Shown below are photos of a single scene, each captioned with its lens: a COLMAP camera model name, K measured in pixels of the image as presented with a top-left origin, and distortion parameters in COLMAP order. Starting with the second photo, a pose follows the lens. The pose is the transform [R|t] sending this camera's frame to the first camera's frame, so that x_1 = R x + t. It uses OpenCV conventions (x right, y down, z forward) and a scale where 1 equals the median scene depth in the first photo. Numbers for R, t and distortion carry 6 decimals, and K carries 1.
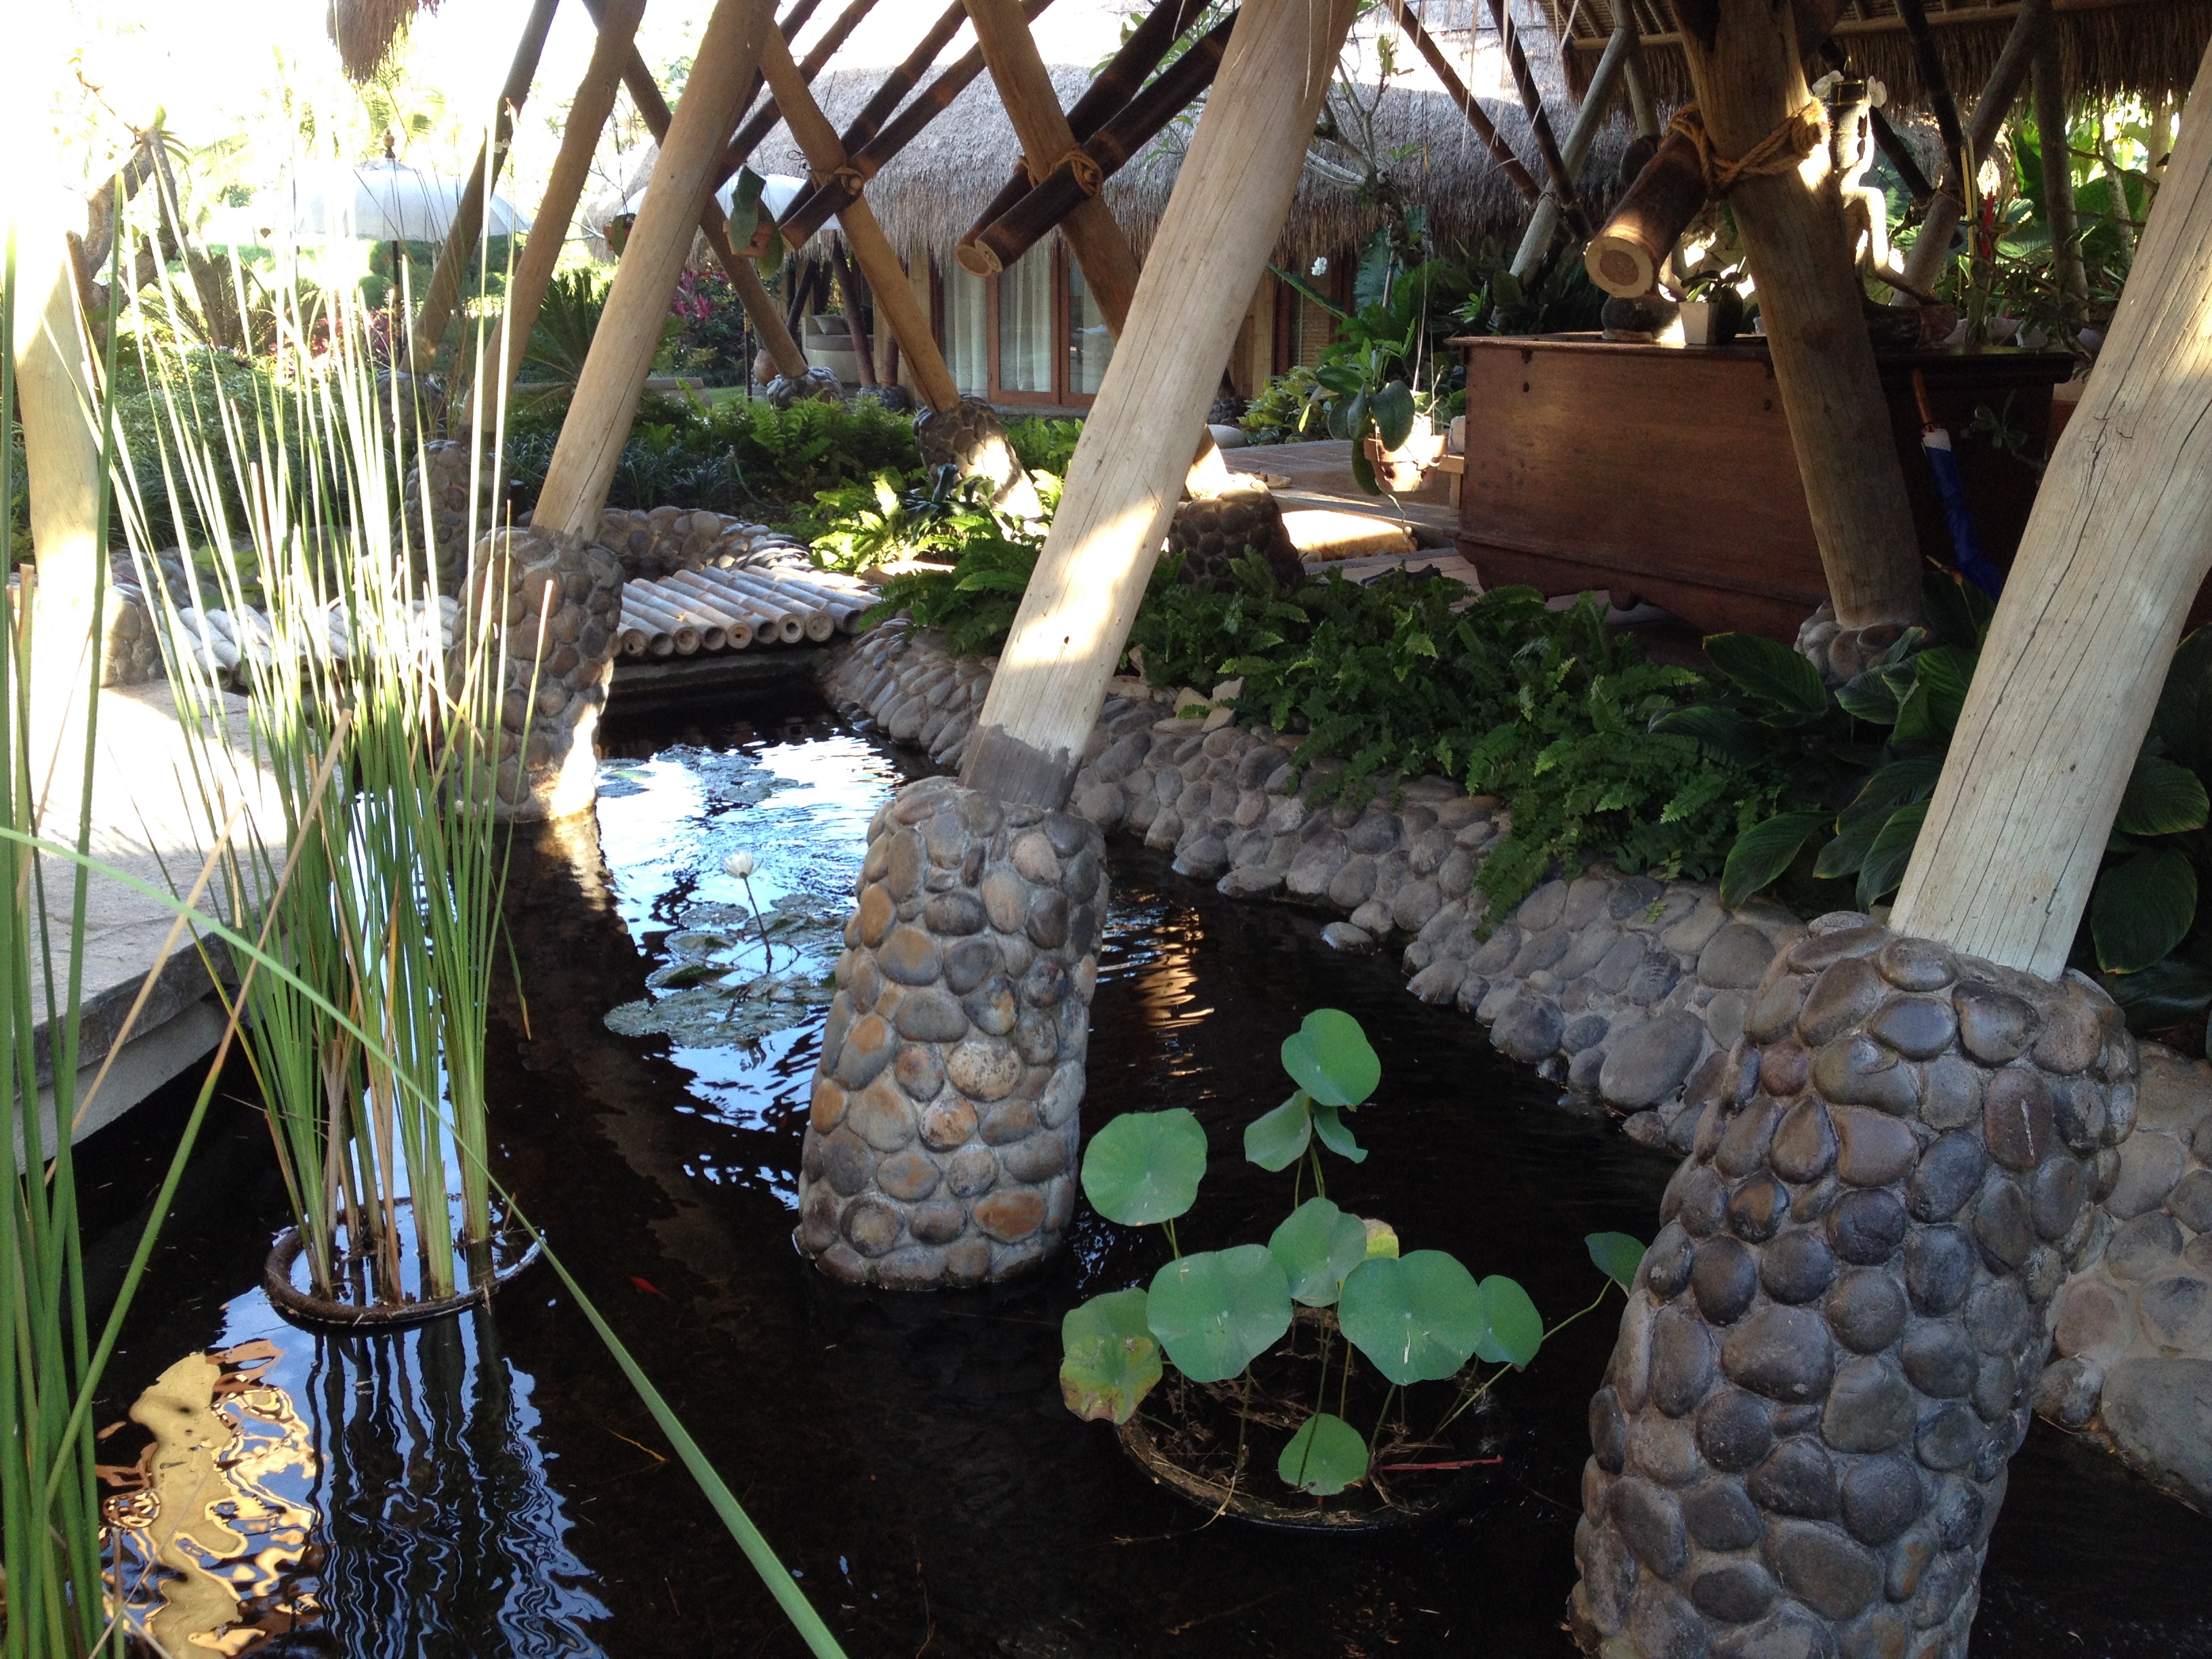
lens RADIAL K [[1903.2, 0, 1096.8], [0, 1903.2, 773.2], [0, 0, 1]] dist [0.134296, -0.315685]
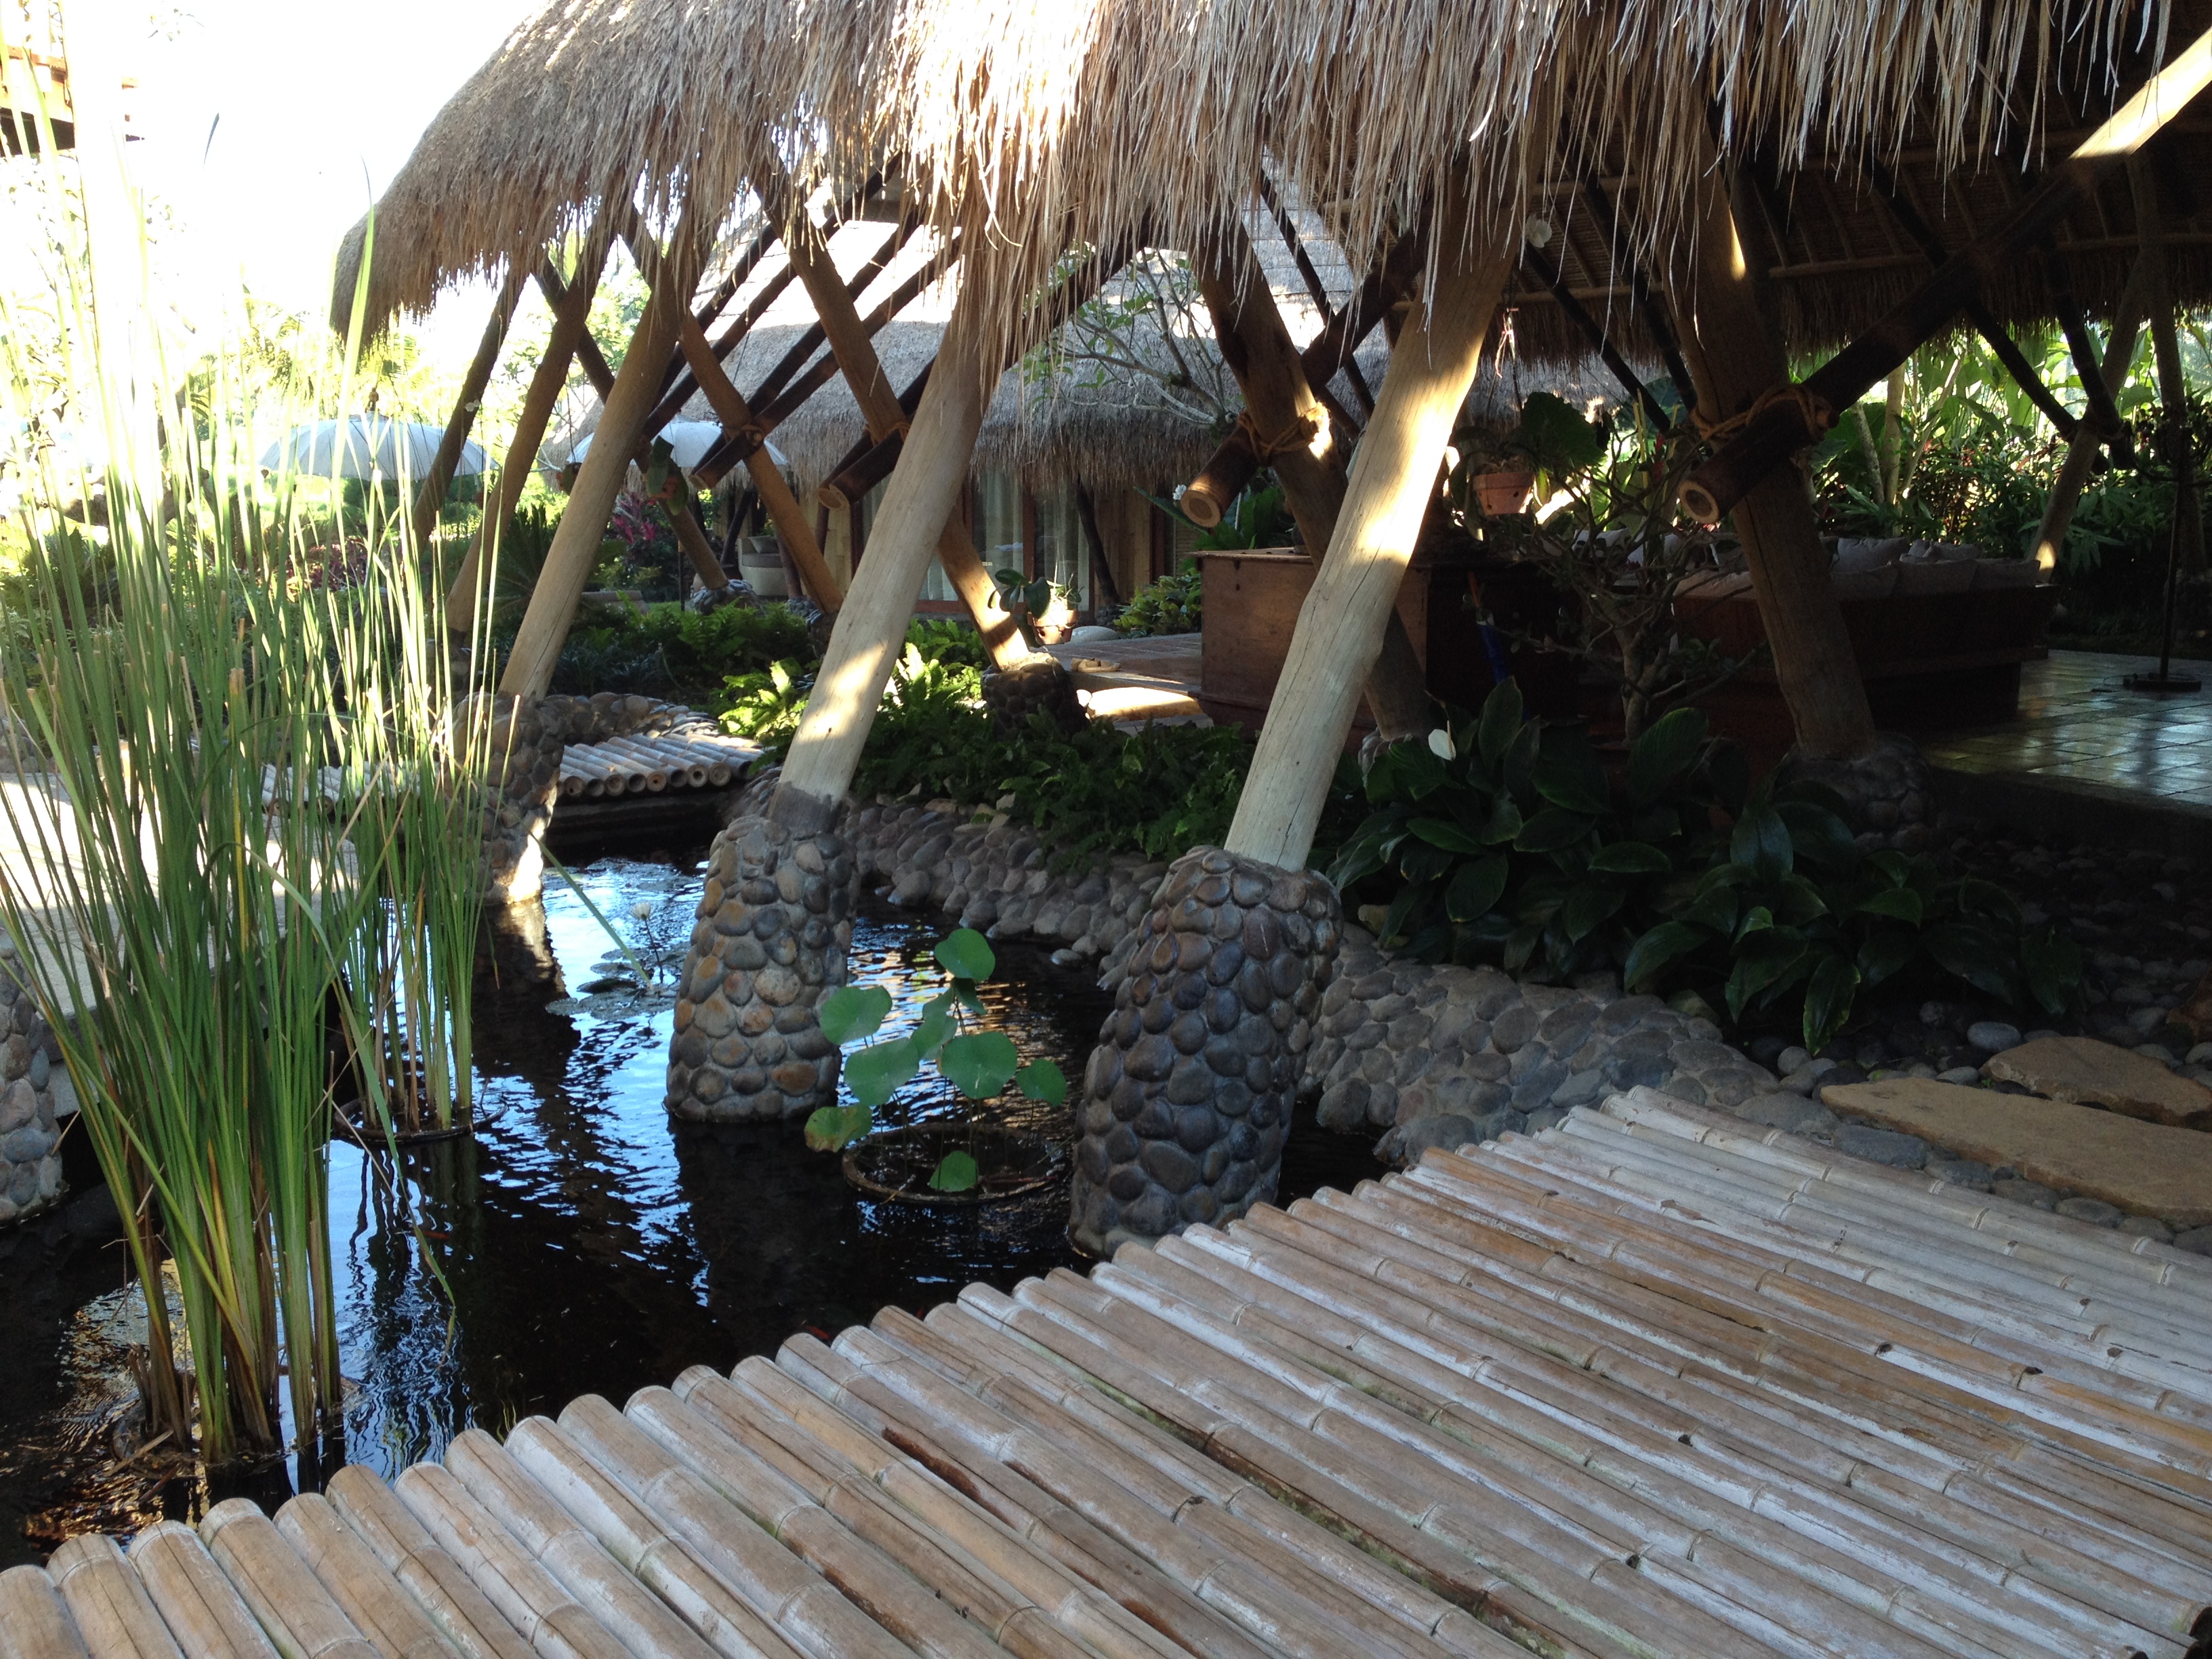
lens RADIAL K [[1903.2, 0, 1096.8], [0, 1903.2, 773.2], [0, 0, 1]] dist [0.134296, -0.315685]
pose [[0.999586, -0.011702, 0.026276, 0.110412], [0.014485, 0.994004, -0.108380, 0.097084], [-0.024850, 0.108716, 0.993762, -0.422805]]
